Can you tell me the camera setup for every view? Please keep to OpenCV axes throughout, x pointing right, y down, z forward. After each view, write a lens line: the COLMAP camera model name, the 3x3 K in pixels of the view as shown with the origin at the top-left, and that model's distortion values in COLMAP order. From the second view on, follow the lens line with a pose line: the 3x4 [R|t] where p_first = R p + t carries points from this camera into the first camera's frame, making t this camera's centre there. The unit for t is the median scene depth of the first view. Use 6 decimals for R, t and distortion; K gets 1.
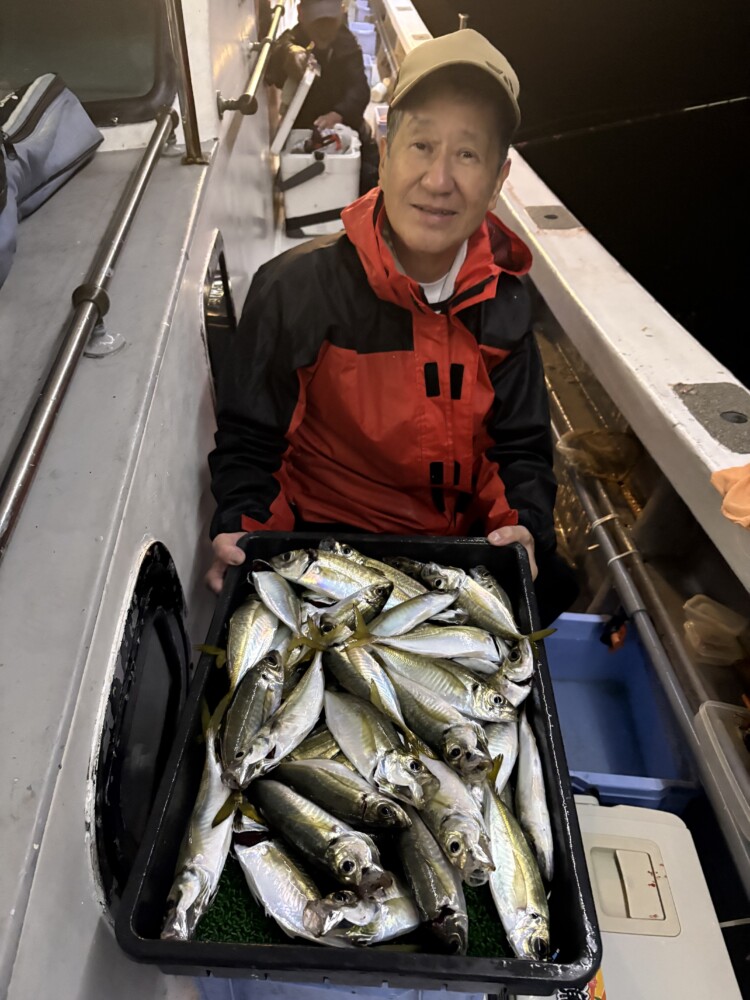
lens RADIAL K [[744.4, 0, 375.0], [0, 744.4, 500.0], [0, 0, 1]] dist [0.249941, -0.522166]
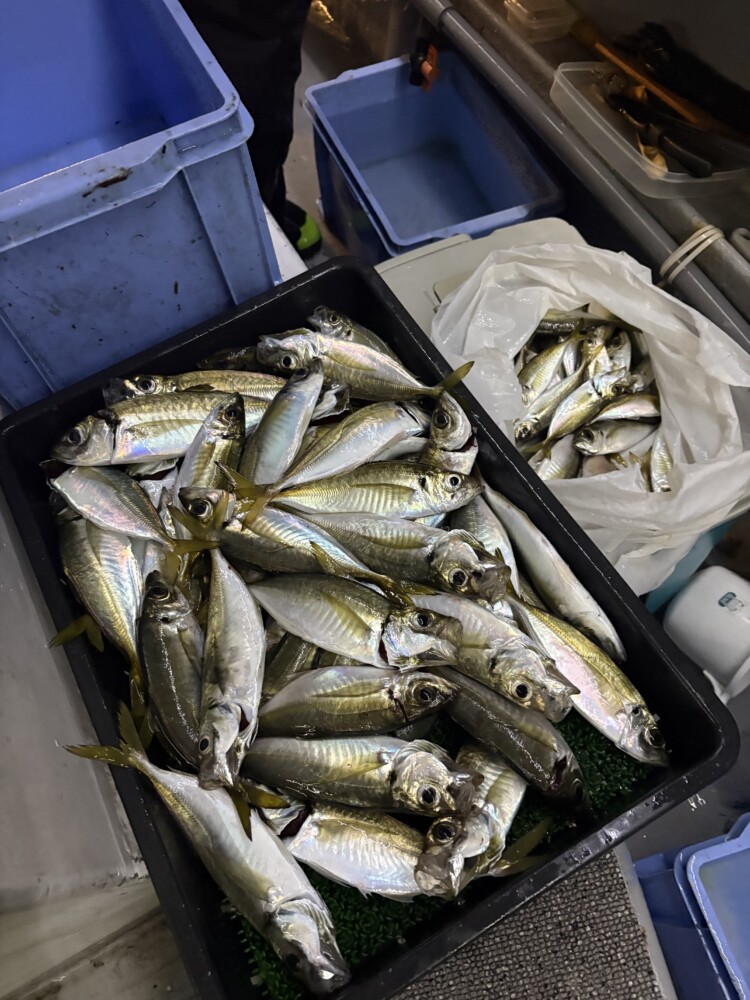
lens RADIAL K [[744.4, 0, 375.0], [0, 744.4, 500.0], [0, 0, 1]] dist [0.249941, -0.522166]
pose [[0.840816, -0.506011, 0.192303, -0.060530], [0.370964, 0.797338, 0.476065, -0.115693], [-0.394225, -0.328946, 0.858127, 0.349814]]
